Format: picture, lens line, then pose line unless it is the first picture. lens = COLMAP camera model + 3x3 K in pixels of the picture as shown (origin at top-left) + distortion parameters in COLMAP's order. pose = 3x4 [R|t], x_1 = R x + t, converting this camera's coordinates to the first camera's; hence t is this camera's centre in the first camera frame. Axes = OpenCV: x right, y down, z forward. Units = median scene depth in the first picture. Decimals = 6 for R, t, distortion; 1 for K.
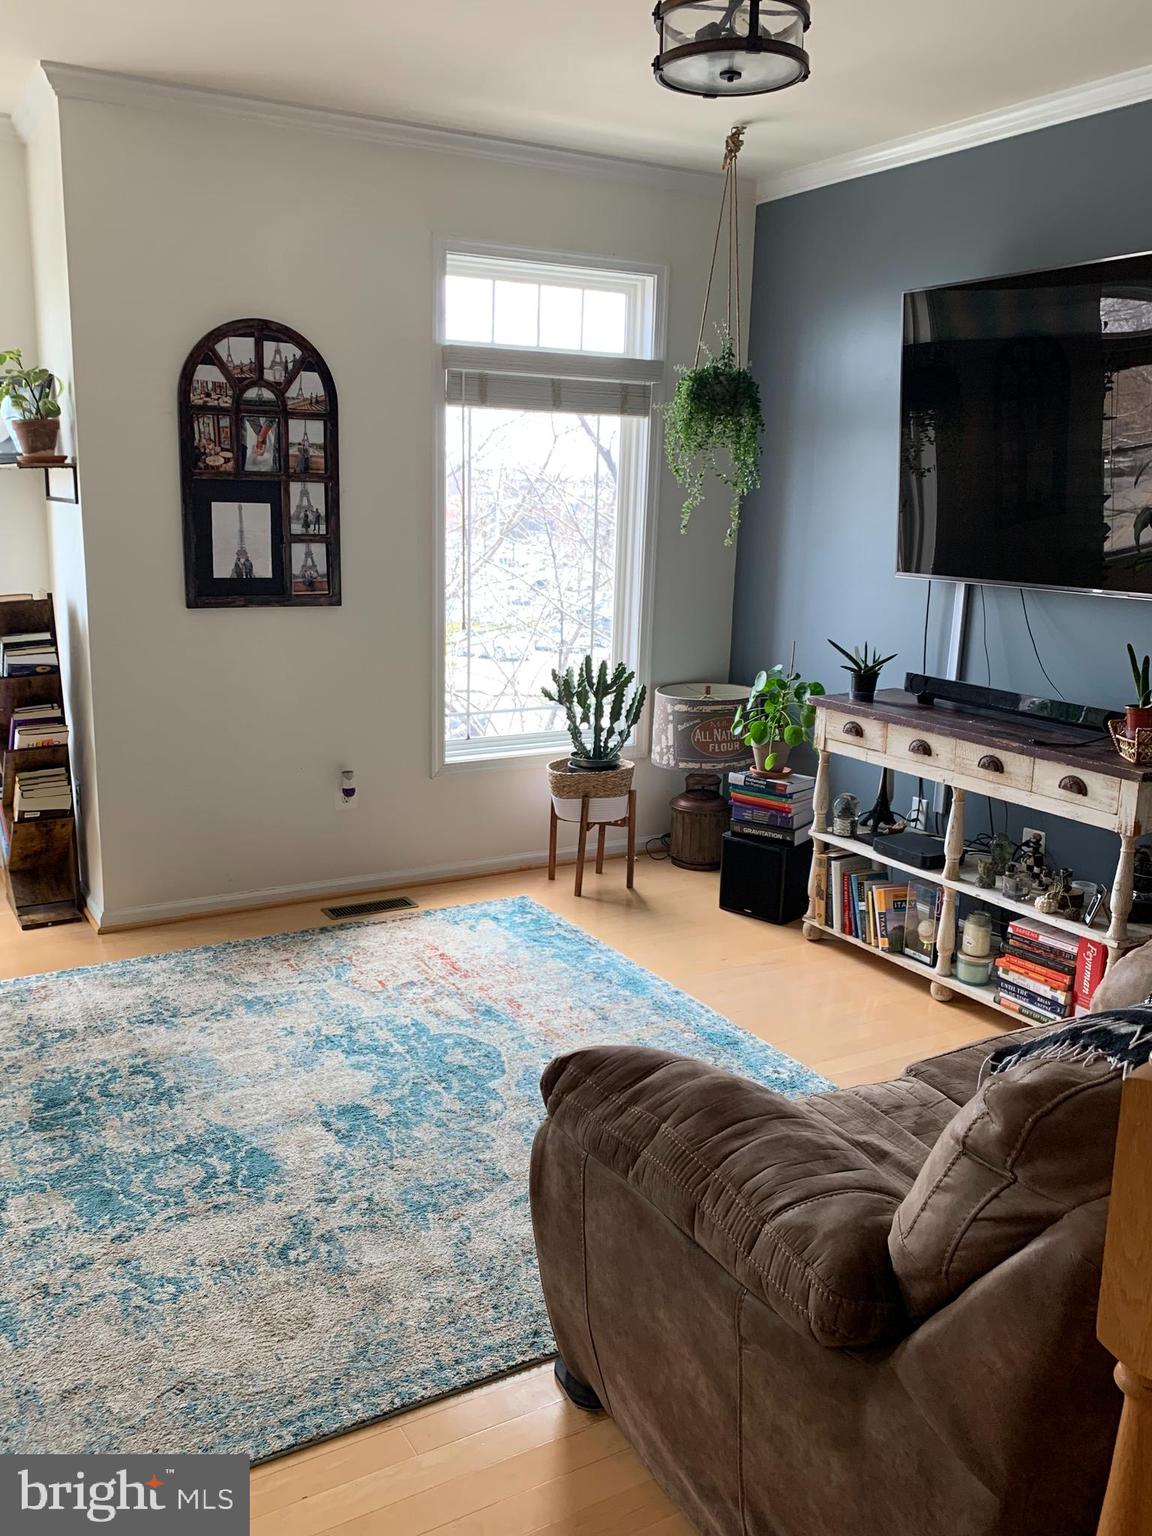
lens RADIAL K [[1307.1, 0, 571.4], [0, 1307.1, 738.9], [0, 0, 1]] dist [0.115119, -0.241660]
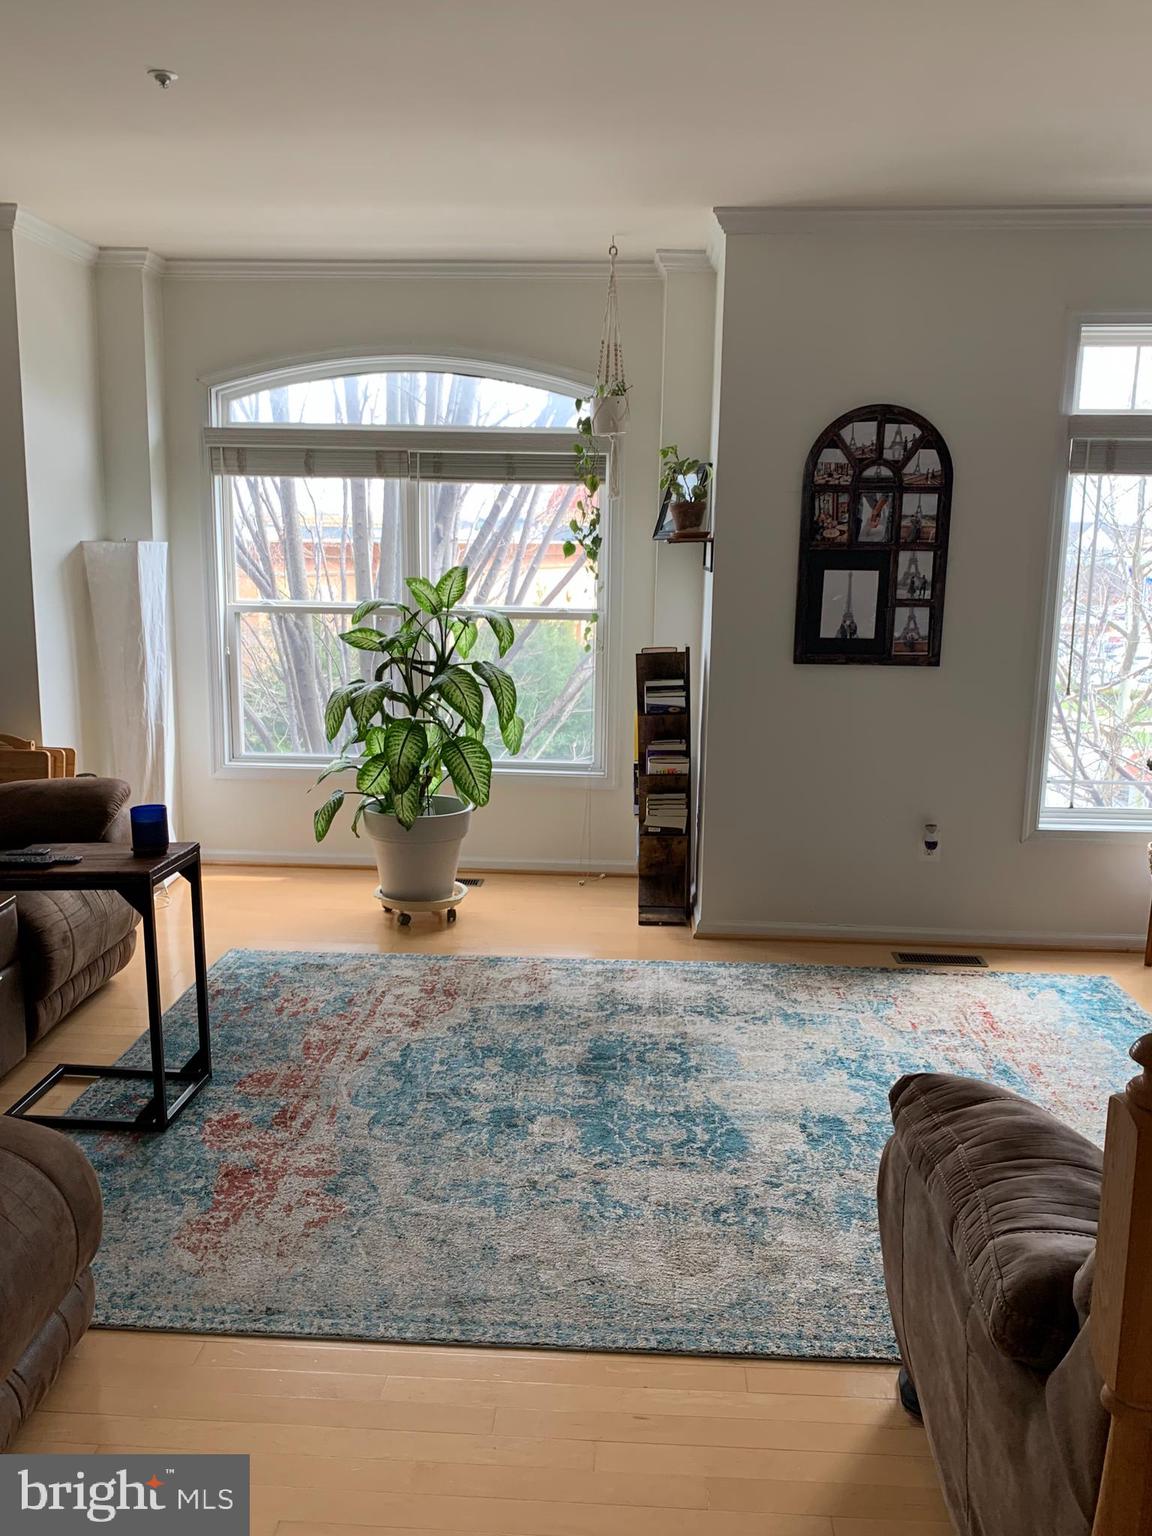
lens RADIAL K [[1307.1, 0, 571.4], [0, 1307.1, 738.9], [0, 0, 1]] dist [0.115119, -0.241660]
pose [[0.838657, 0.073833, -0.539633, 0.174211], [-0.101824, 0.994555, -0.022172, 0.010370], [0.535058, 0.073542, 0.841608, -0.044926]]
